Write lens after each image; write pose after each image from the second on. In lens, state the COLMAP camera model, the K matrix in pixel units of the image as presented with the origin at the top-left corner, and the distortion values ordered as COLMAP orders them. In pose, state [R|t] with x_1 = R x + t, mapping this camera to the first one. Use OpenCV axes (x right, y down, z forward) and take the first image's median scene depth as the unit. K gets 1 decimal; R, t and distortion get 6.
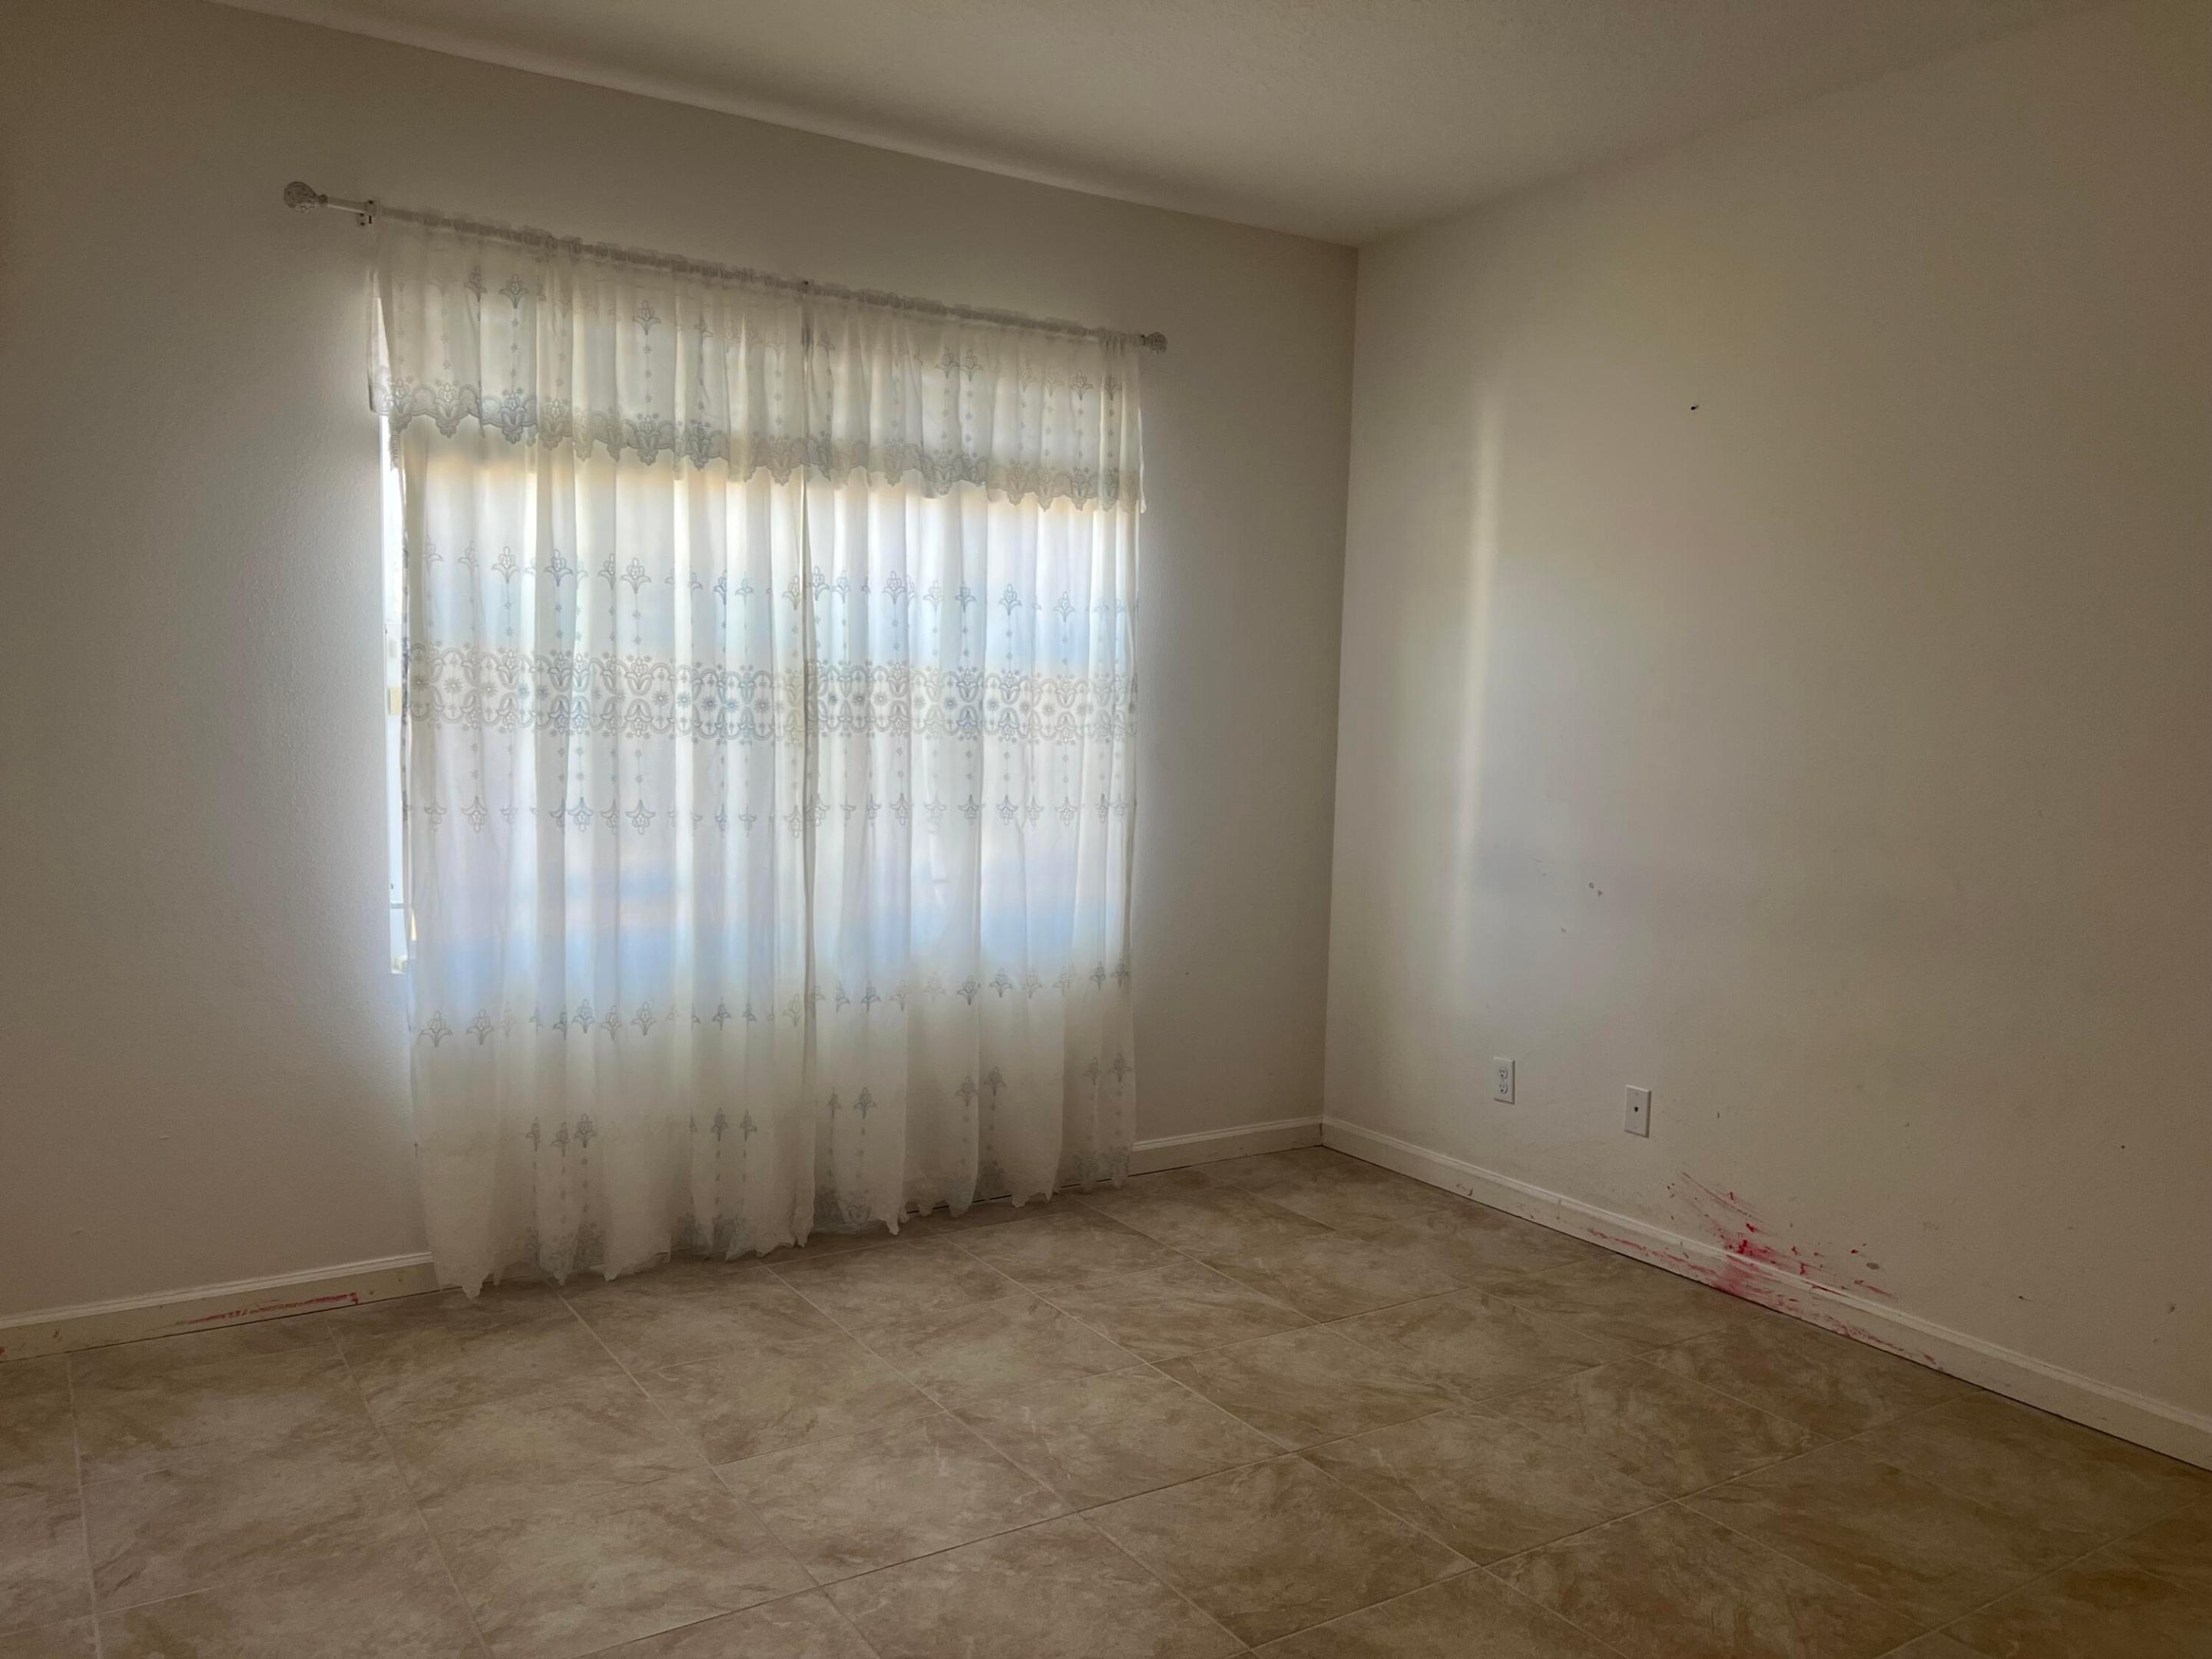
lens RADIAL K [[1680.2, 0, 1083.5], [0, 1680.2, 842.4], [0, 0, 1]] dist [0.085006, -0.133920]
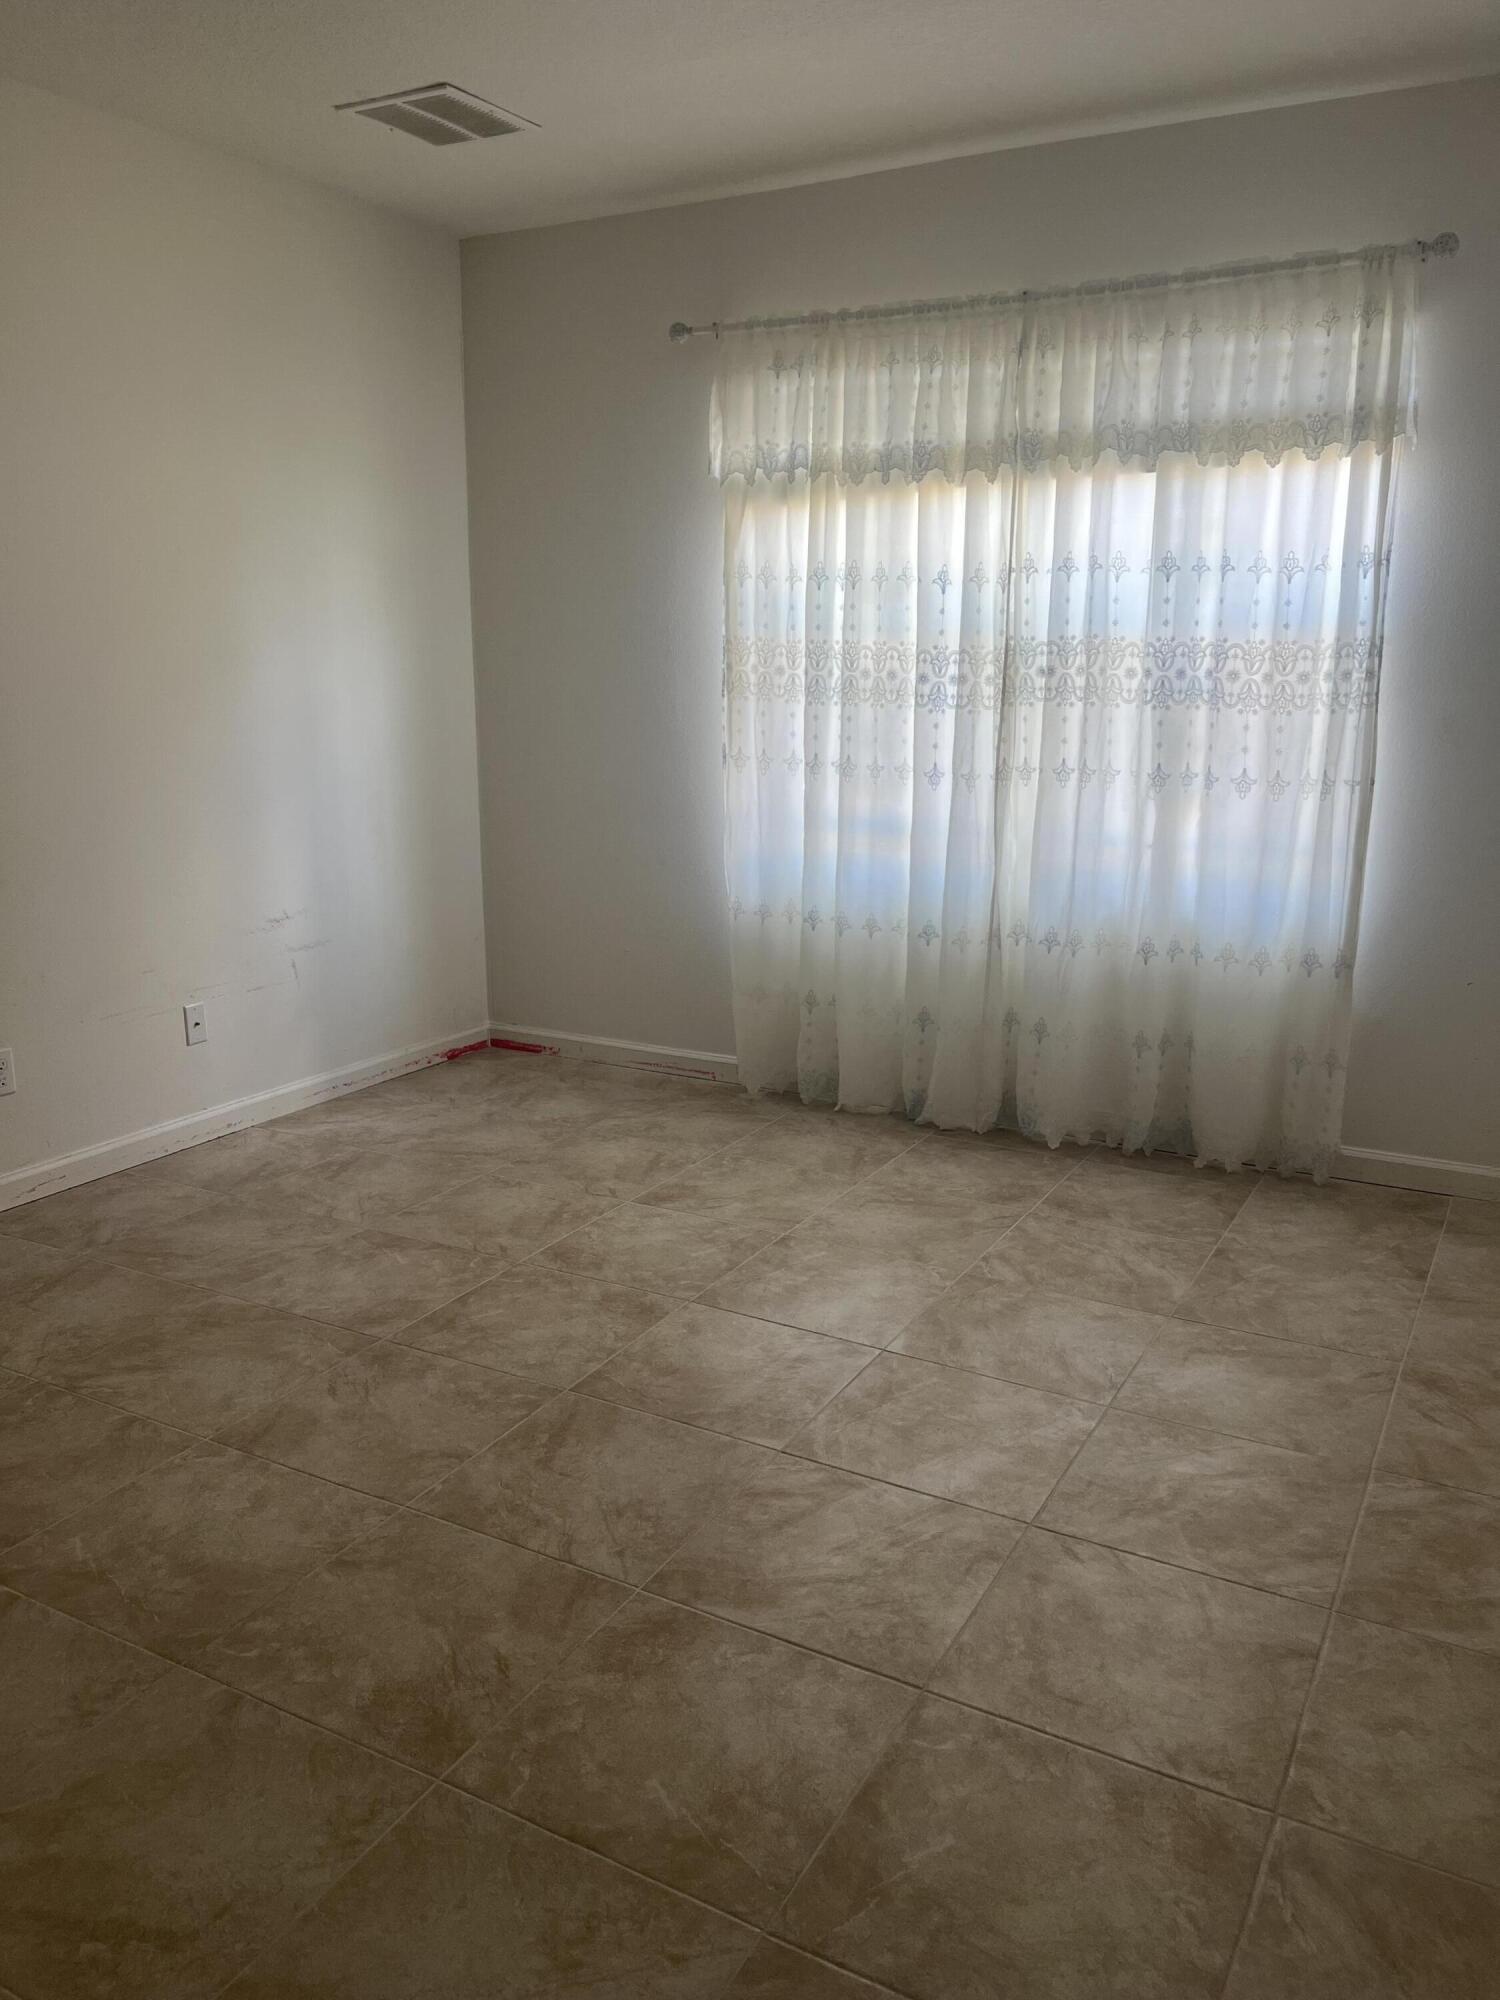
lens RADIAL K [[1502.4, 0, 737.5], [0, 1502.4, 1010.6], [0, 0, 1]] dist [0.067991, -0.072188]
pose [[0.473963, 0.176703, -0.862633, 0.693389], [-0.071237, 0.984141, 0.162453, -0.012499], [0.877658, -0.015545, 0.479035, 0.340504]]
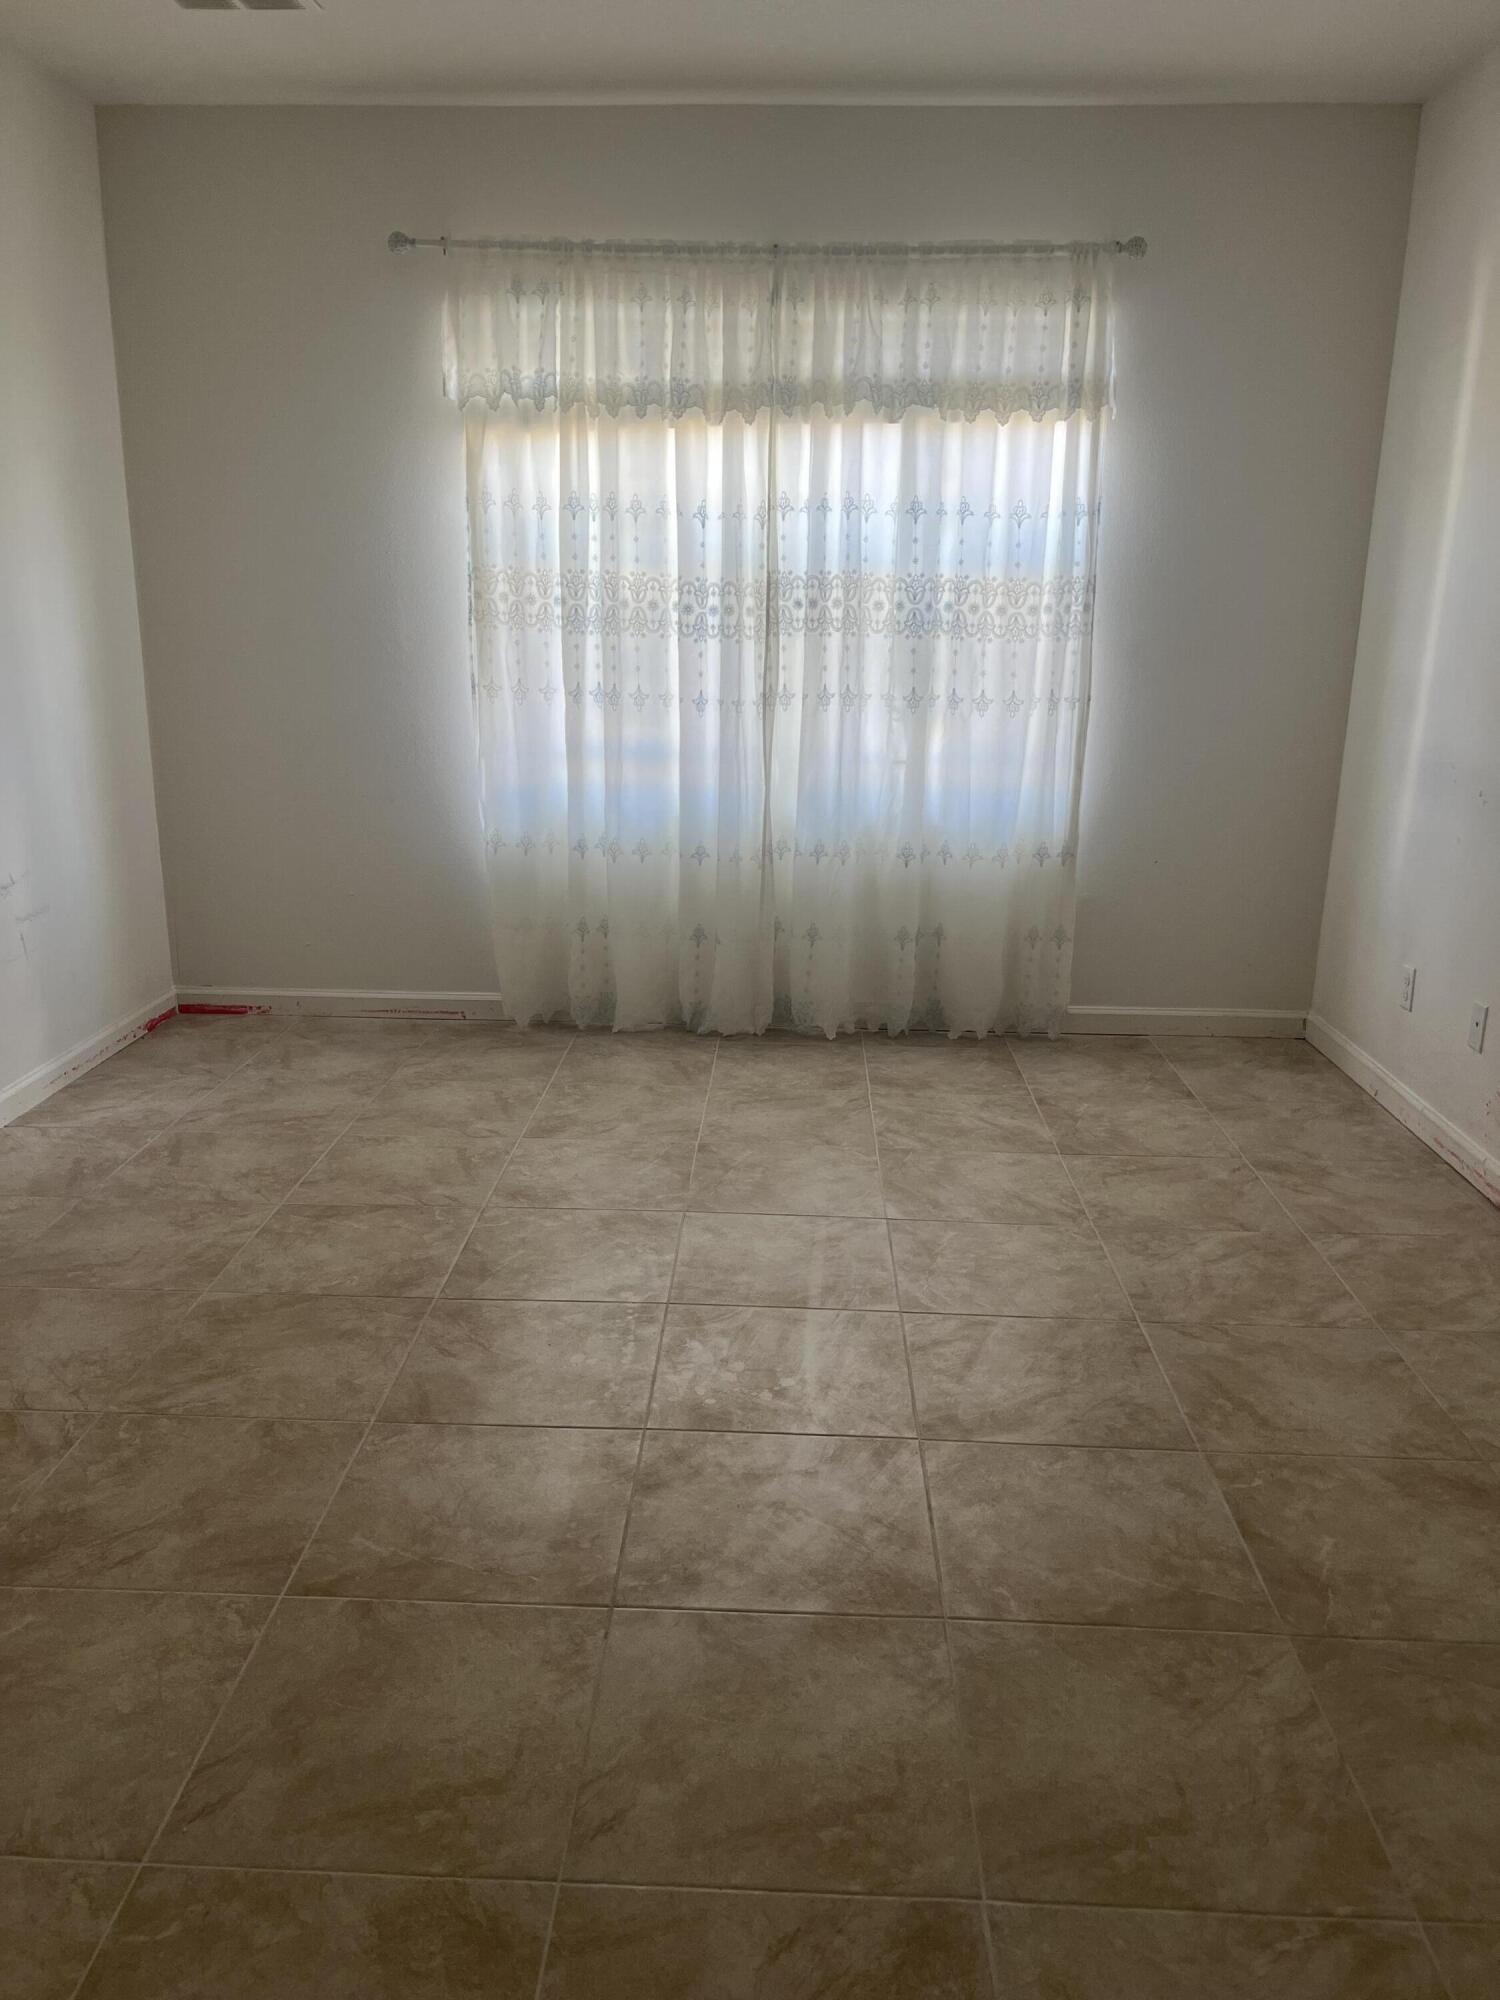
lens RADIAL K [[1497.1, 0, 727.5], [0, 1497.1, 1011.3], [0, 0, 1]] dist [0.084649, -0.135455]
pose [[0.815422, 0.137687, -0.562253, 0.484473], [-0.043061, 0.983037, 0.178279, 0.013428], [0.577263, -0.121162, 0.807519, 0.045567]]
